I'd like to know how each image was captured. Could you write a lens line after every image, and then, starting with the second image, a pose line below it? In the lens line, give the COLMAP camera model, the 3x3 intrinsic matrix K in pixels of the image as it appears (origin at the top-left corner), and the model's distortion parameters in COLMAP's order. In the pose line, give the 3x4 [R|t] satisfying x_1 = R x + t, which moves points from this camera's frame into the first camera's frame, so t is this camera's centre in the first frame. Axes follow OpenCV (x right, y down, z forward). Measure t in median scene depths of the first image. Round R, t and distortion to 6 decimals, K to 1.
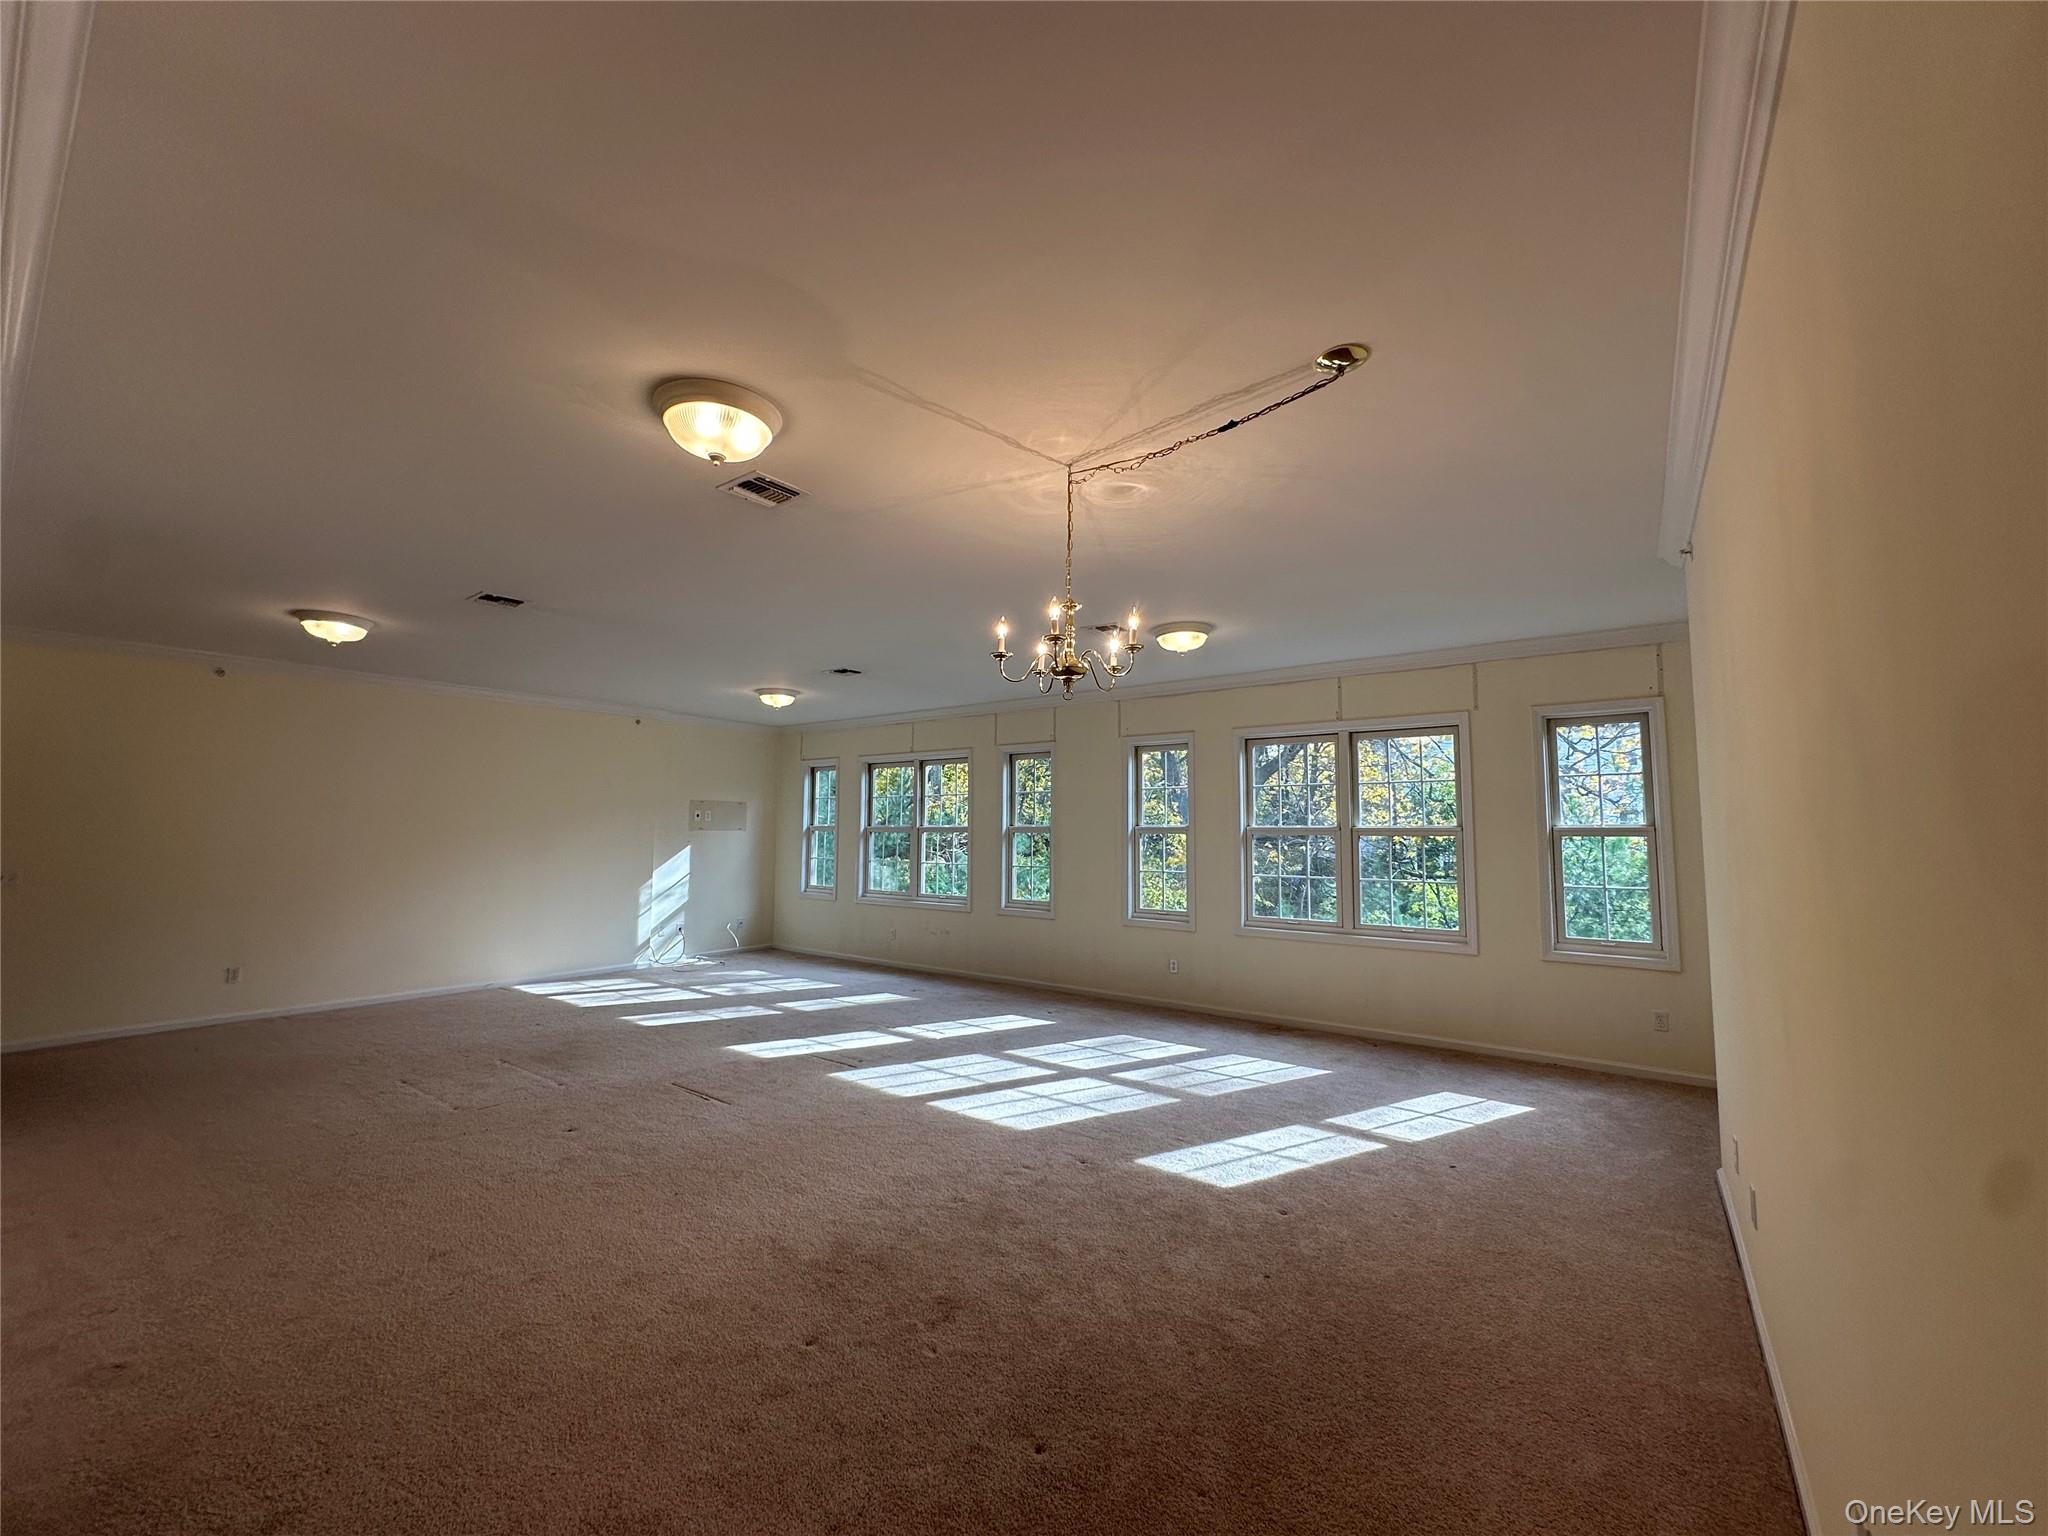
lens RADIAL K [[824.6, 0, 1007.6], [0, 824.6, 725.8], [0, 0, 1]] dist [-0.000643, 0.000113]
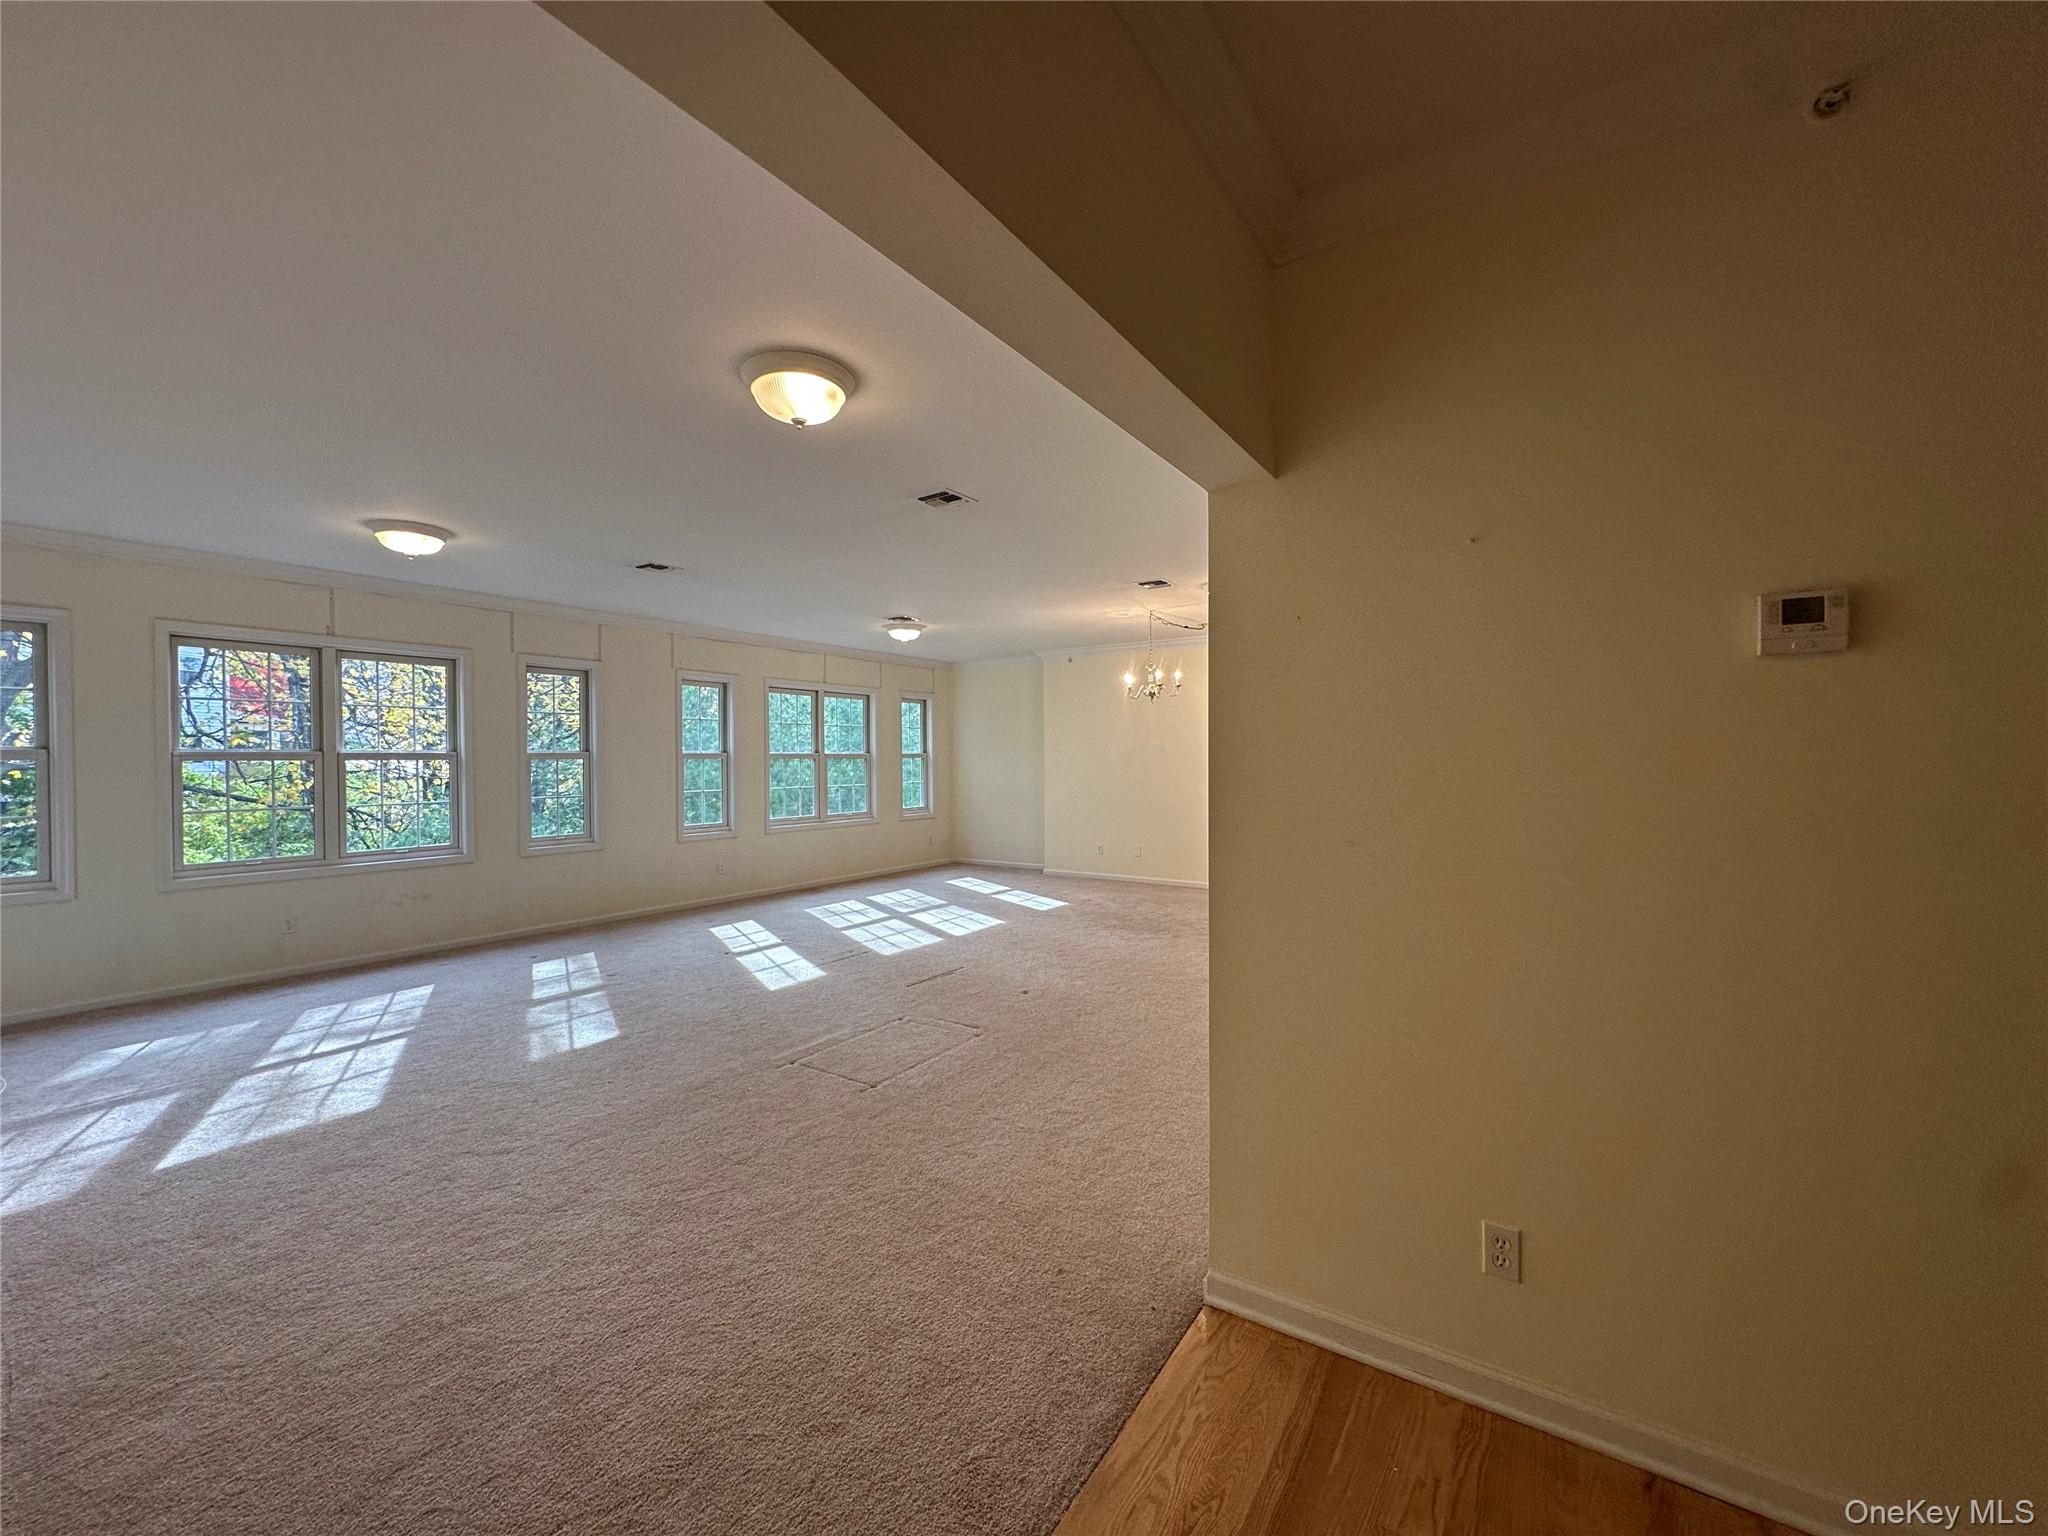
lens RADIAL K [[815.9, 0, 1022.5], [0, 815.9, 767.6], [0, 0, 1]] dist [-0.002491, 0.000661]
pose [[-0.054694, -0.017336, 0.998353, -0.781244], [-0.125411, 0.992051, 0.010356, 0.060452], [-0.990596, -0.124638, -0.056434, 0.495637]]
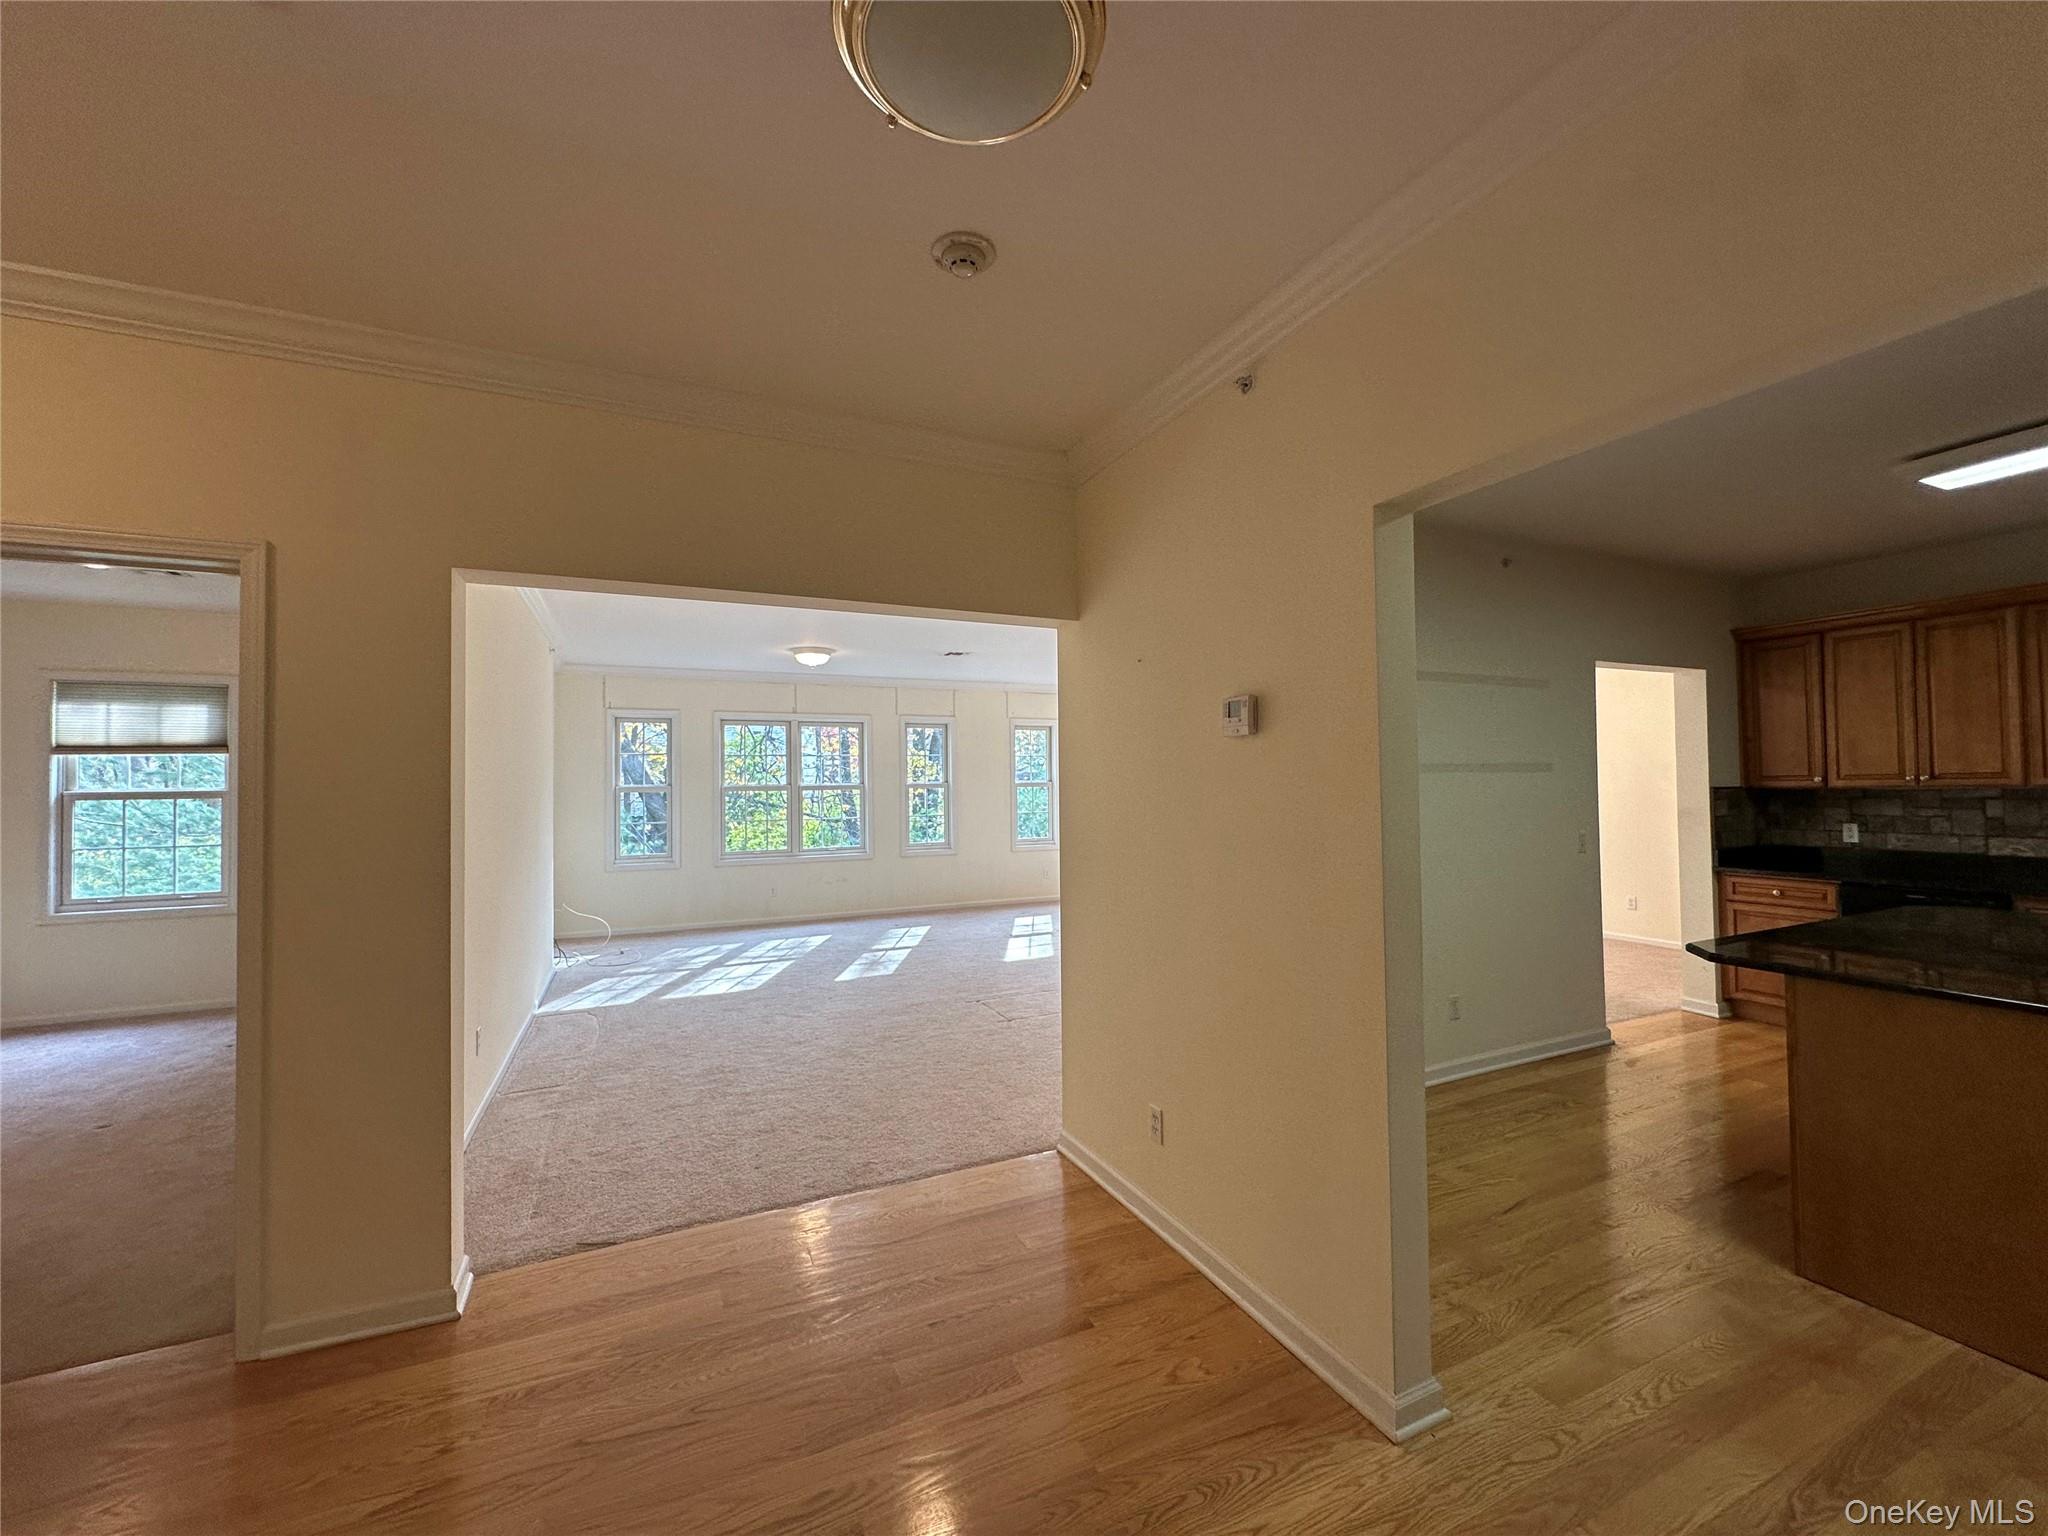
lens RADIAL K [[815.9, 0, 1022.5], [0, 815.9, 767.6], [0, 0, 1]] dist [-0.002491, 0.000661]
pose [[0.470537, 0.004606, 0.882368, -0.884703], [-0.099306, 0.993910, 0.047768, 0.023003], [-0.876774, -0.110101, 0.468128, 0.268992]]
